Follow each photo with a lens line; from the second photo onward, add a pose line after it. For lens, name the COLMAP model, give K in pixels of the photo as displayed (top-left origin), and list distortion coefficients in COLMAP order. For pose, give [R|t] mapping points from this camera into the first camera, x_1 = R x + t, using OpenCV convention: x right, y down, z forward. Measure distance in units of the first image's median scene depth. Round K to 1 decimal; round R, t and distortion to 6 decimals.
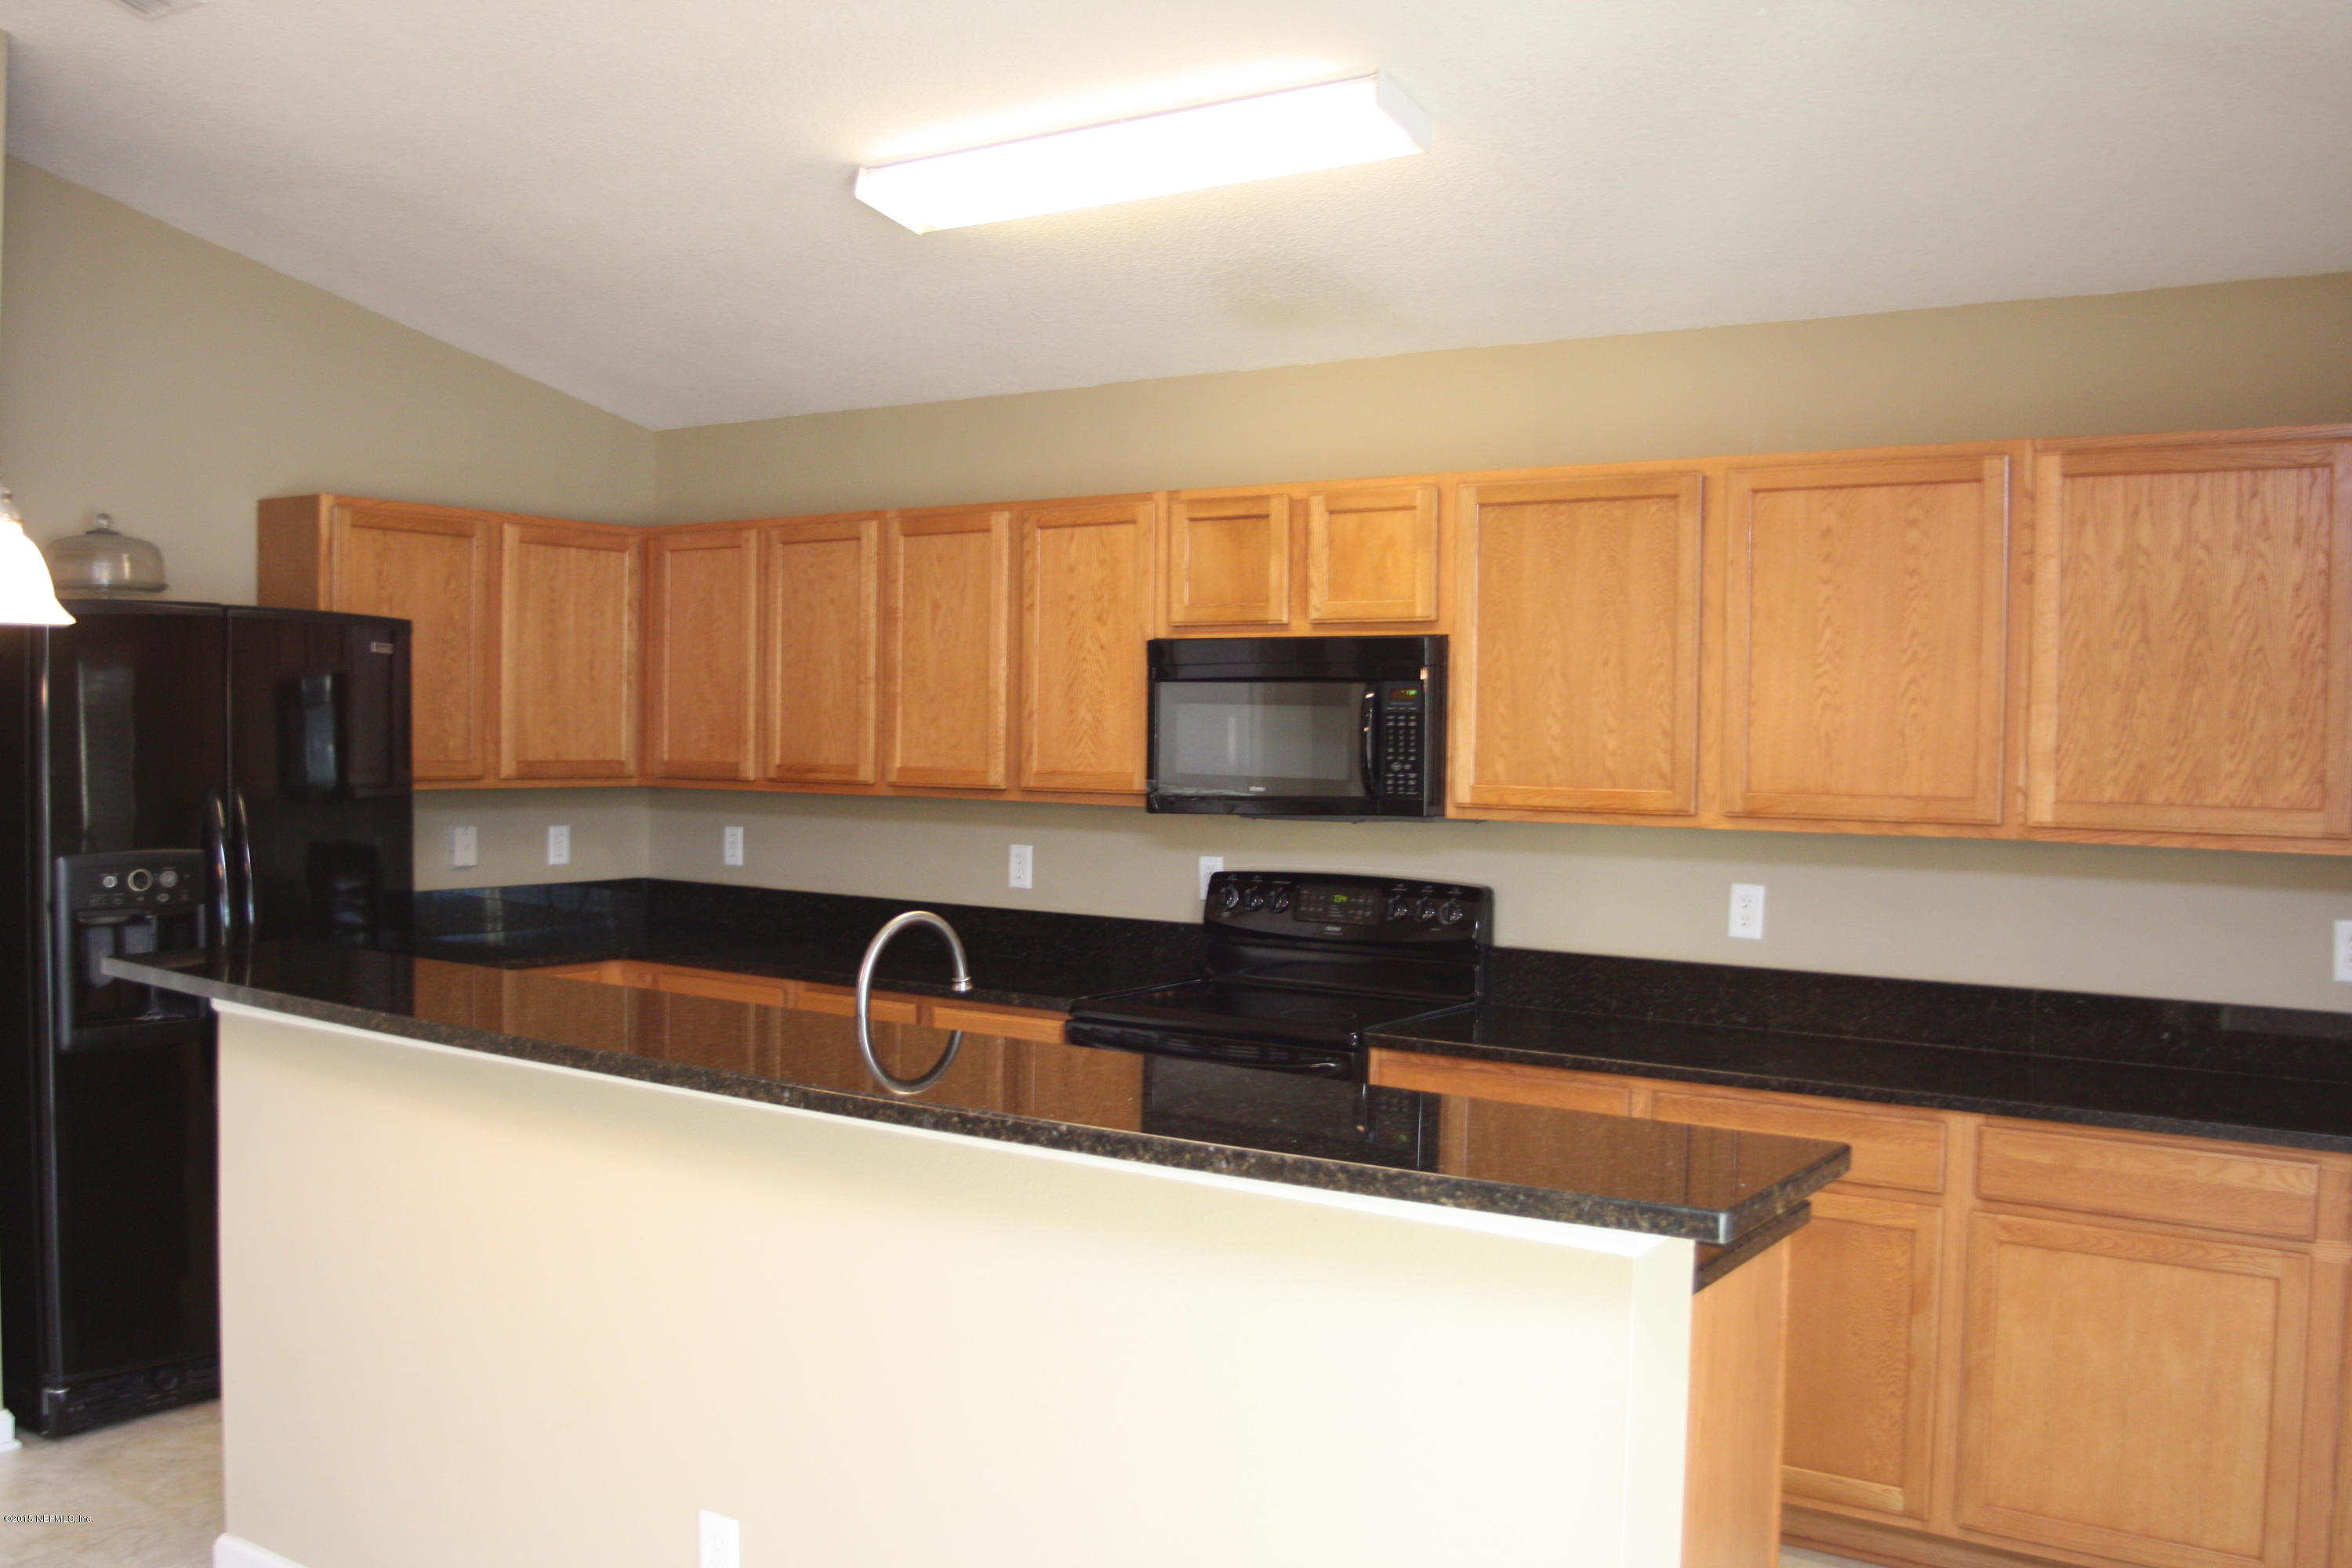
lens RADIAL K [[2093.0, 0, 1162.4], [0, 2093.0, 795.8], [0, 0, 1]] dist [-0.094620, 0.044065]
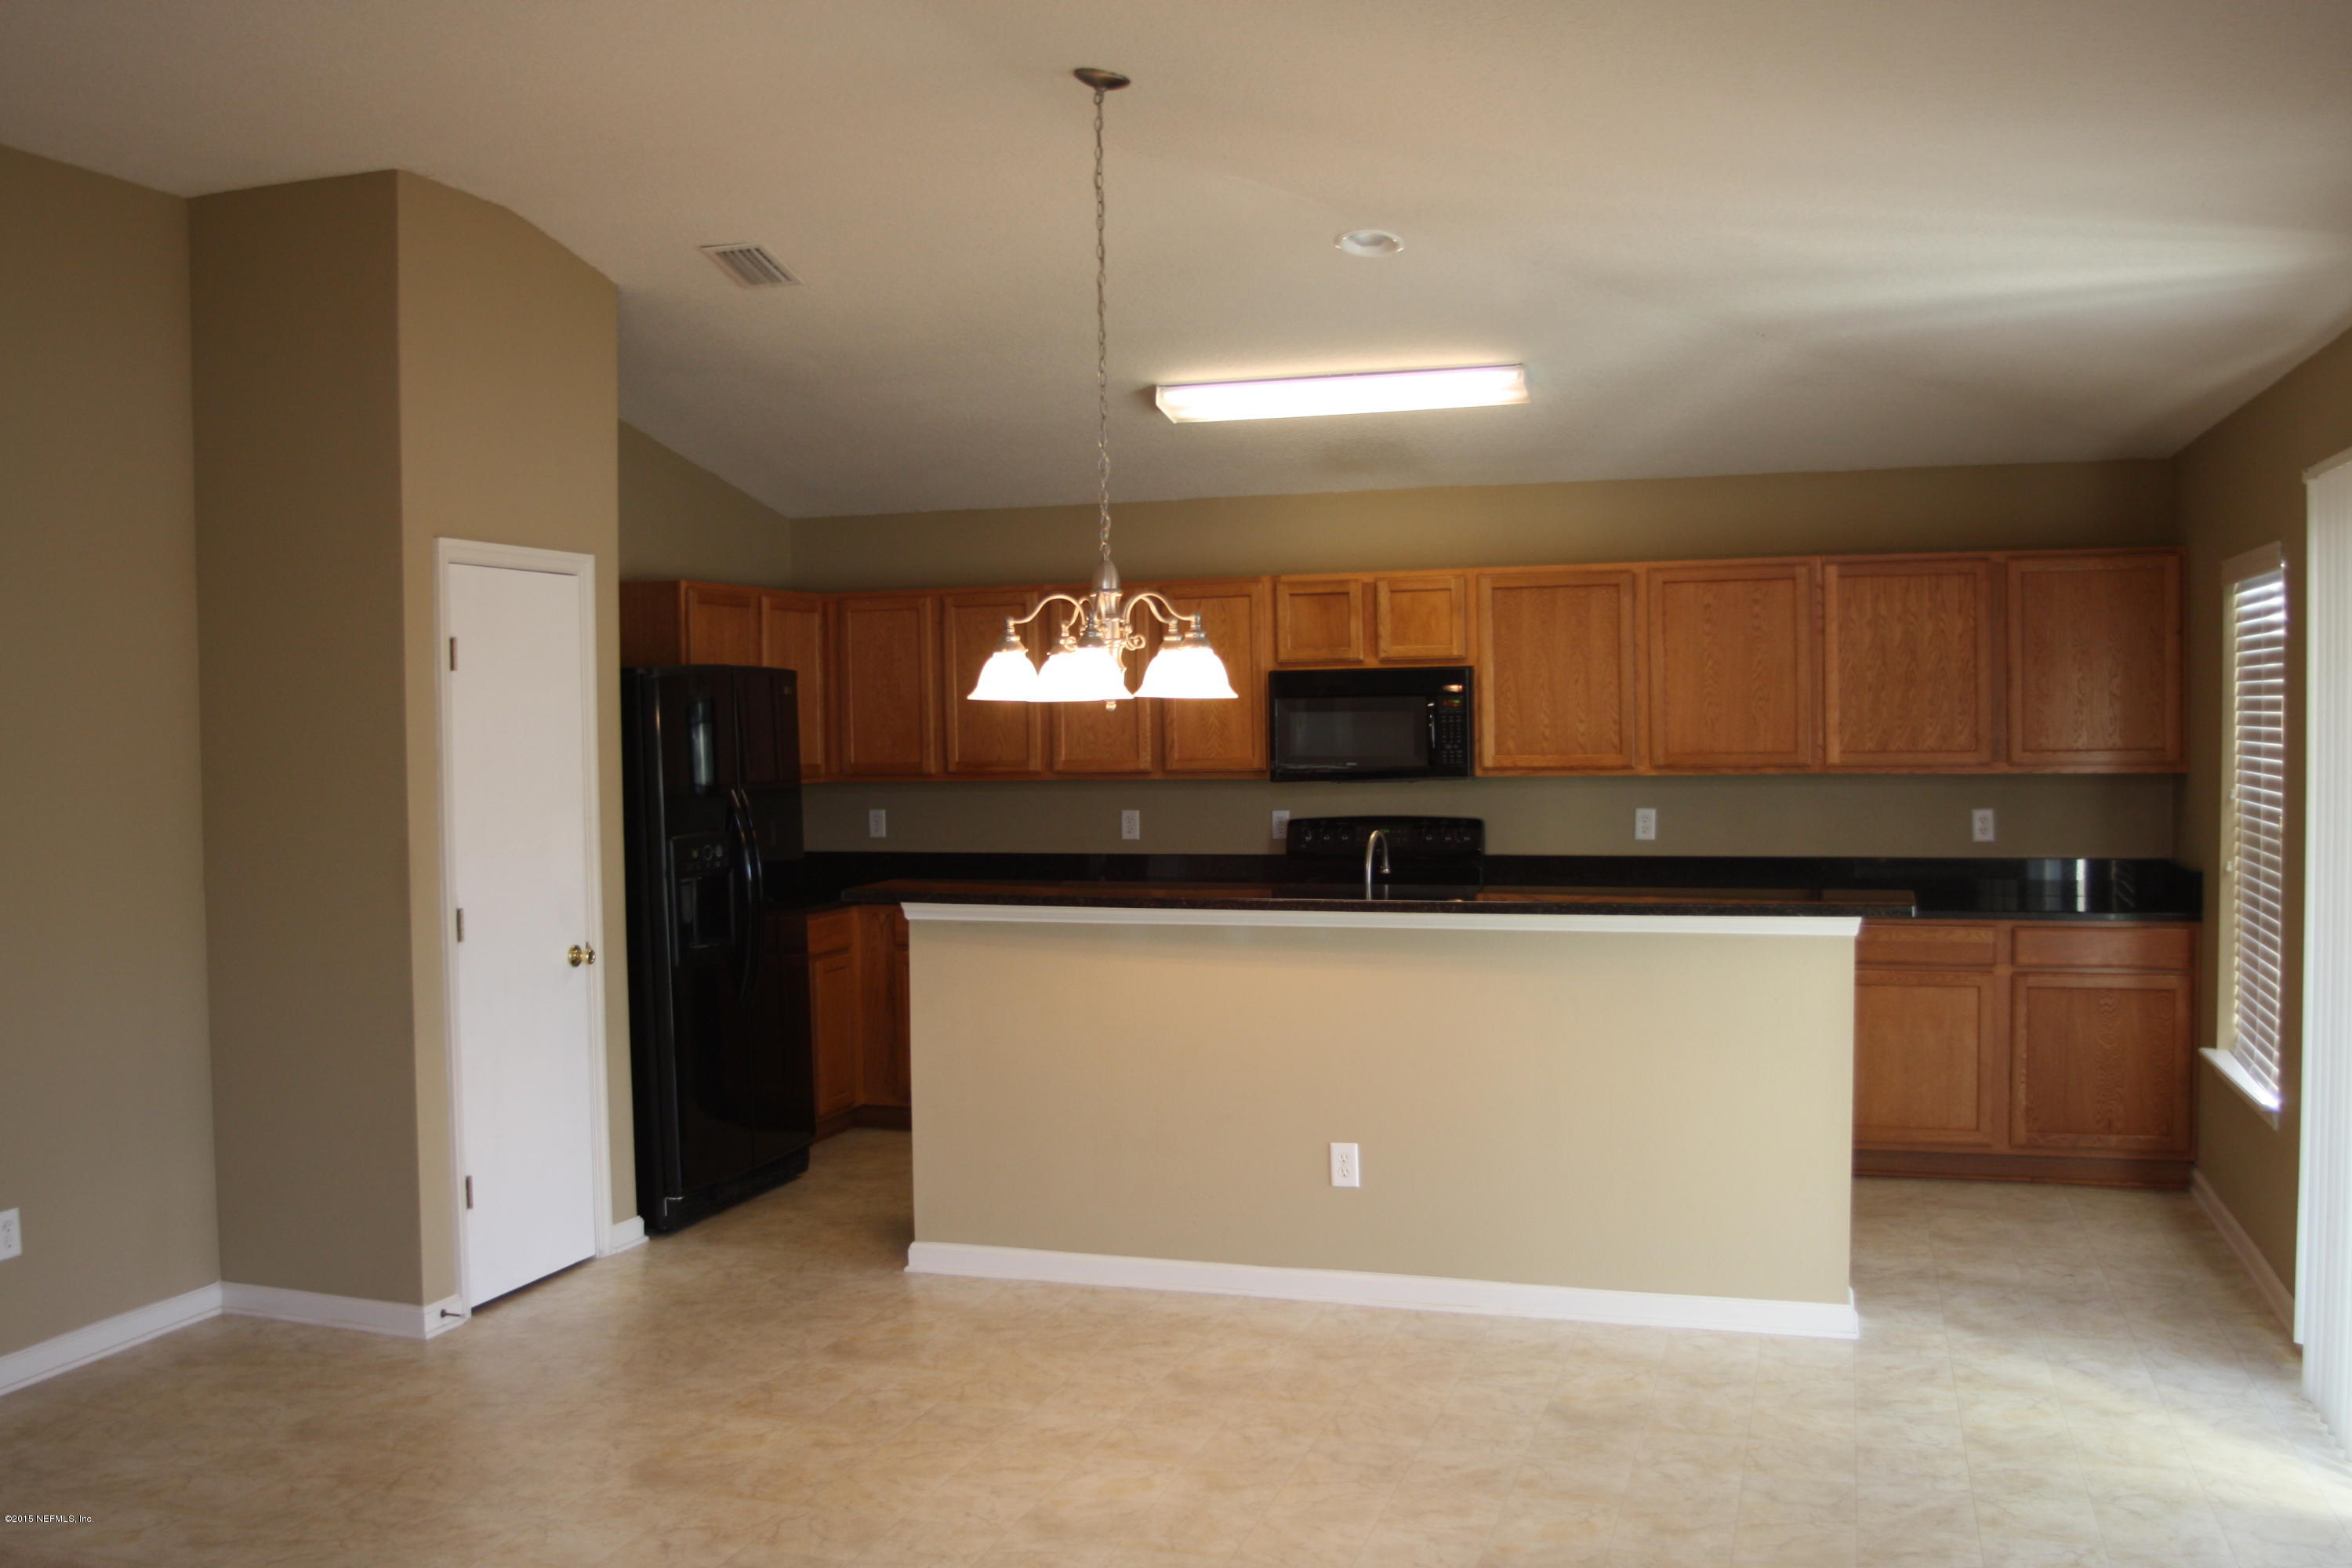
lens RADIAL K [[2093.0, 0, 1186.3], [0, 2093.0, 773.3], [0, 0, 1]] dist [-0.094620, 0.044065]
pose [[0.954211, -0.039378, 0.296531, -0.592493], [0.040678, 0.999171, 0.001787, -0.004470], [-0.296356, 0.010357, 0.955022, -0.530290]]
